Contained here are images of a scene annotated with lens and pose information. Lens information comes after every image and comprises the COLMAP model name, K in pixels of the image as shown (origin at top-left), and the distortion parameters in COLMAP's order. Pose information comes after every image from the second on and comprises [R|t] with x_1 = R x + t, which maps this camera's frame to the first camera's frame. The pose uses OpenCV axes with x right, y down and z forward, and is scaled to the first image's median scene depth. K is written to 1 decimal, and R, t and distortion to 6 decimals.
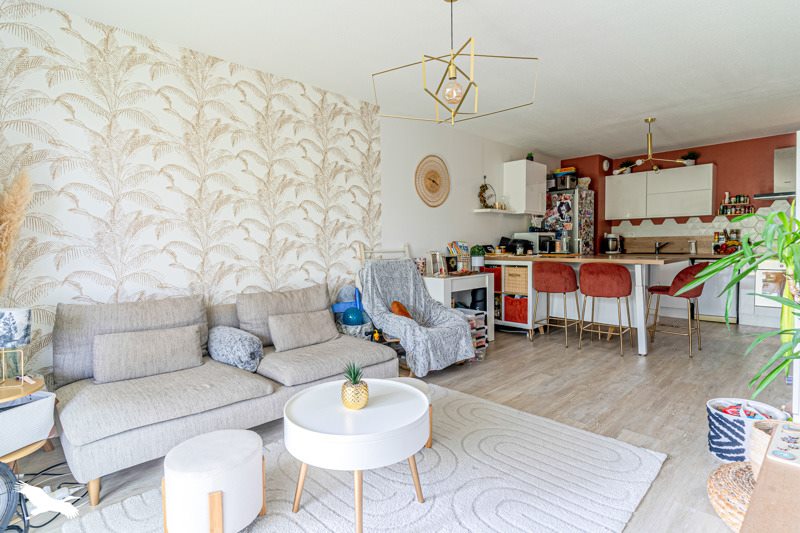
lens RADIAL K [[398.0, 0, 410.4], [0, 398.0, 254.5], [0, 0, 1]] dist [0.001342, 0.000492]
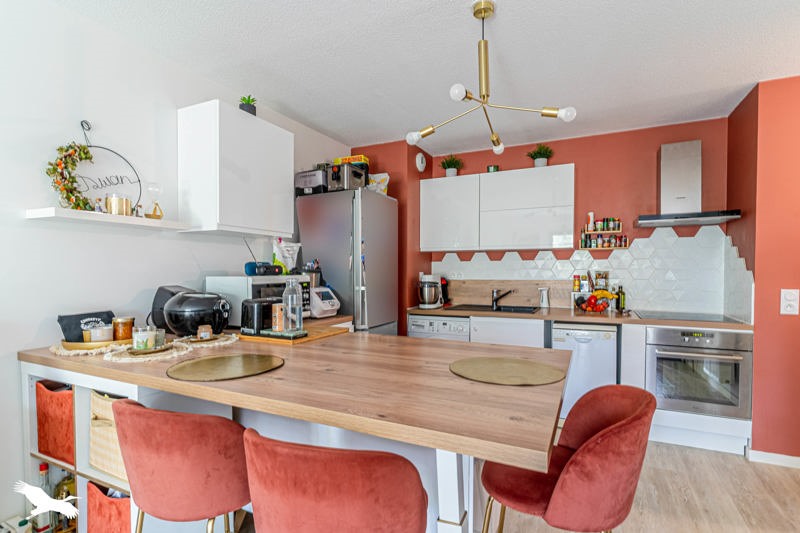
lens RADIAL K [[398.0, 0, 399.1], [0, 398.0, 269.3], [0, 0, 1]] dist [0.001342, 0.000492]
pose [[0.944859, 0.011349, 0.327282, 0.293522], [-0.000714, 0.999468, -0.032597, -0.044816], [-0.327478, 0.030566, 0.944364, 0.492823]]
